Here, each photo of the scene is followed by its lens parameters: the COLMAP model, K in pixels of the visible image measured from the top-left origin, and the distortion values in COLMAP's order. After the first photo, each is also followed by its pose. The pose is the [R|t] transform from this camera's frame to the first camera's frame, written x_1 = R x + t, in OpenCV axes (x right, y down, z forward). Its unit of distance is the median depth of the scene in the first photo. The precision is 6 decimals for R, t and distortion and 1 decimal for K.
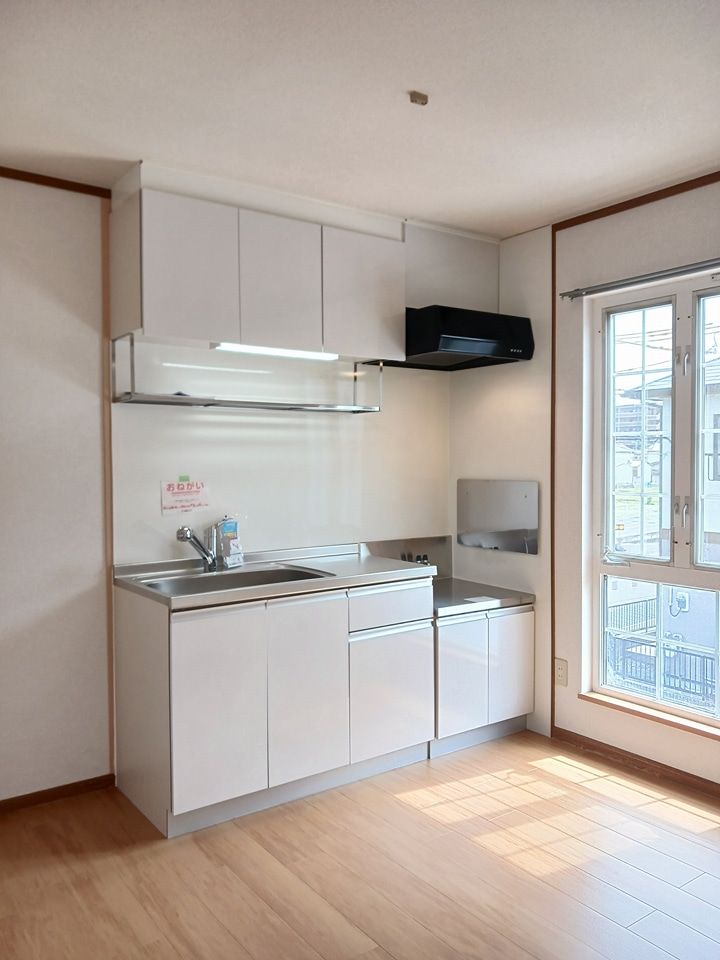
lens RADIAL K [[759.7, 0, 360.0], [0, 759.7, 480.0], [0, 0, 1]] dist [0.003182, 0.000183]
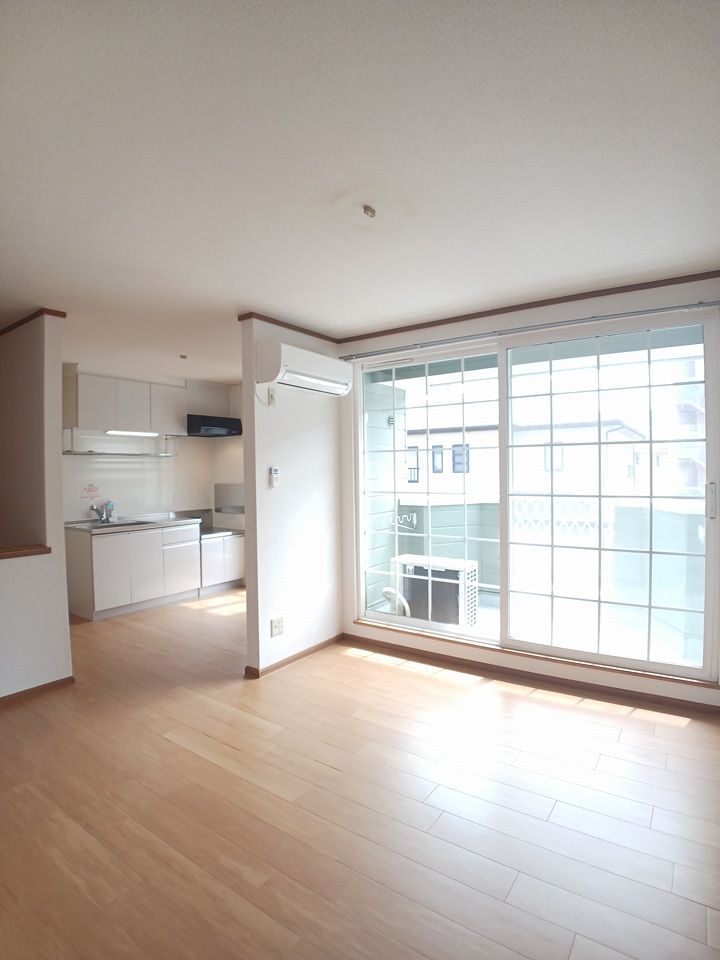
lens RADIAL K [[500.1, 0, 360.0], [0, 500.1, 480.0], [0, 0, 1]] dist [-0.070295, -0.000474]
pose [[0.942160, -0.012494, 0.334930, 0.049105], [0.016108, 0.999838, -0.008015, 0.007469], [-0.334775, 0.012946, 0.942209, -0.718261]]
